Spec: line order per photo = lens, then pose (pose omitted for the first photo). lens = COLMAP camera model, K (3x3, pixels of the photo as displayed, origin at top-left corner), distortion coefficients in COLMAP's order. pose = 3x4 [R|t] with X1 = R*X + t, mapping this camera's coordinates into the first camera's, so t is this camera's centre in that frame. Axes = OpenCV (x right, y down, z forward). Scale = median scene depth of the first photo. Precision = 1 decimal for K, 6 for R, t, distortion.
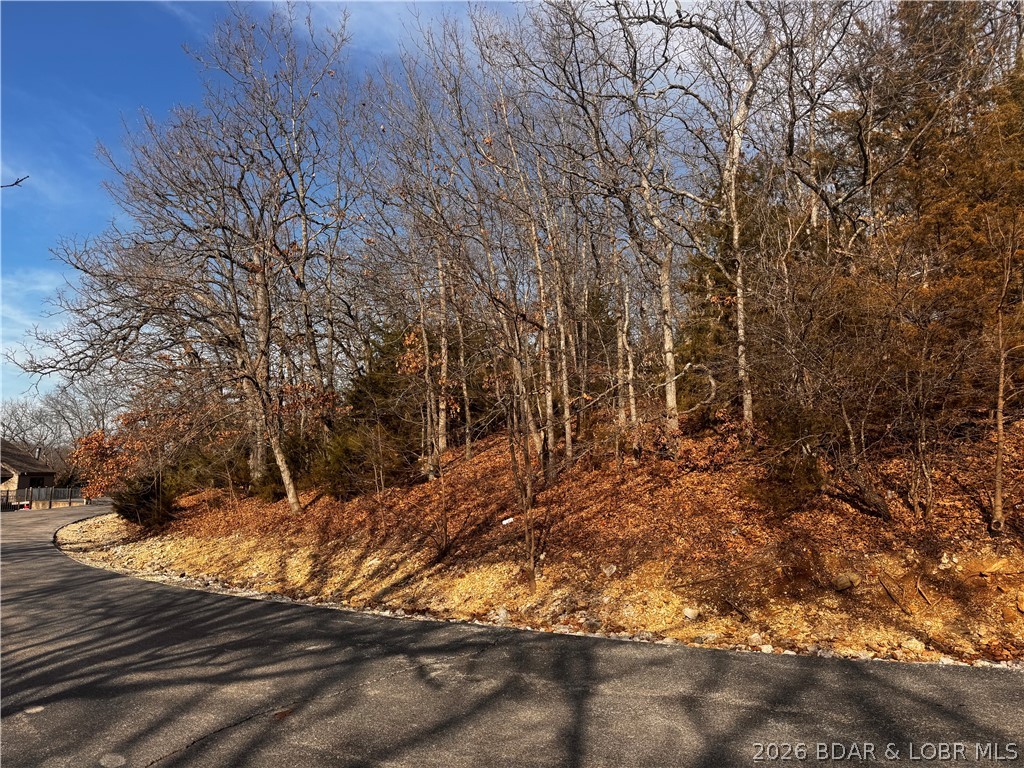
lens RADIAL K [[723.1, 0, 512.0], [0, 723.1, 384.0], [0, 0, 1]] dist [0.075527, -0.099268]
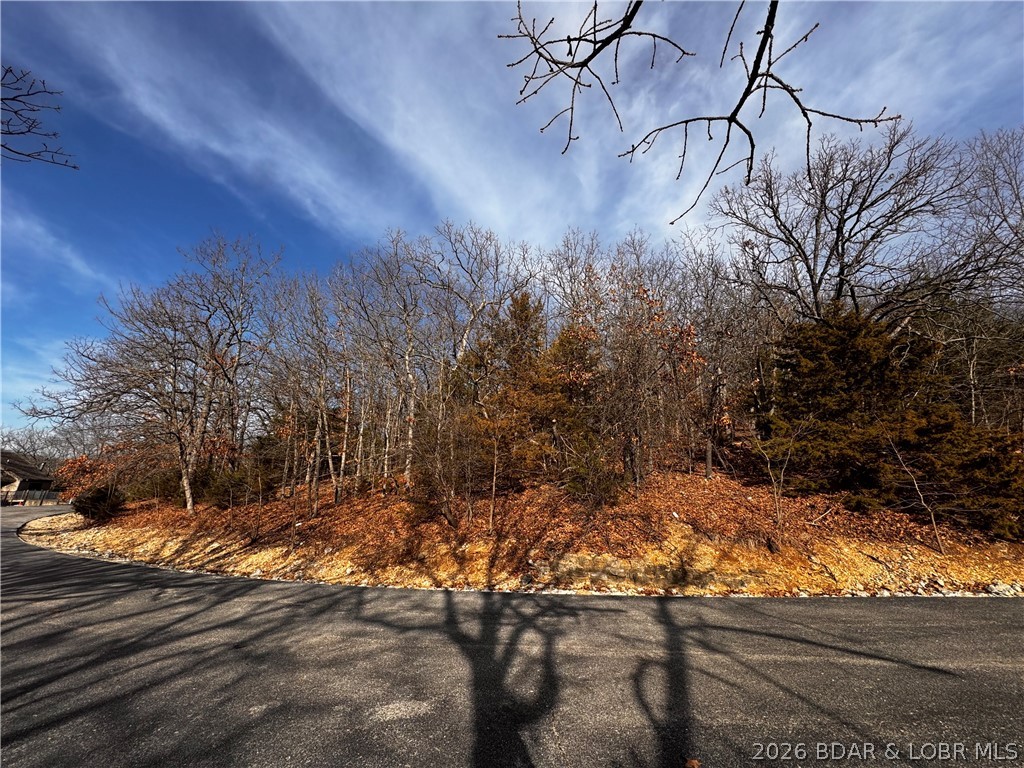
lens RADIAL K [[410.6, 0, 511.3], [0, 410.6, 385.2], [0, 0, 1]] dist [-0.000123, -0.000268]
pose [[0.965320, 0.112597, 0.235540, 0.241663], [-0.076501, 0.984607, -0.157150, -0.041973], [-0.249609, 0.133681, 0.959075, -0.214706]]
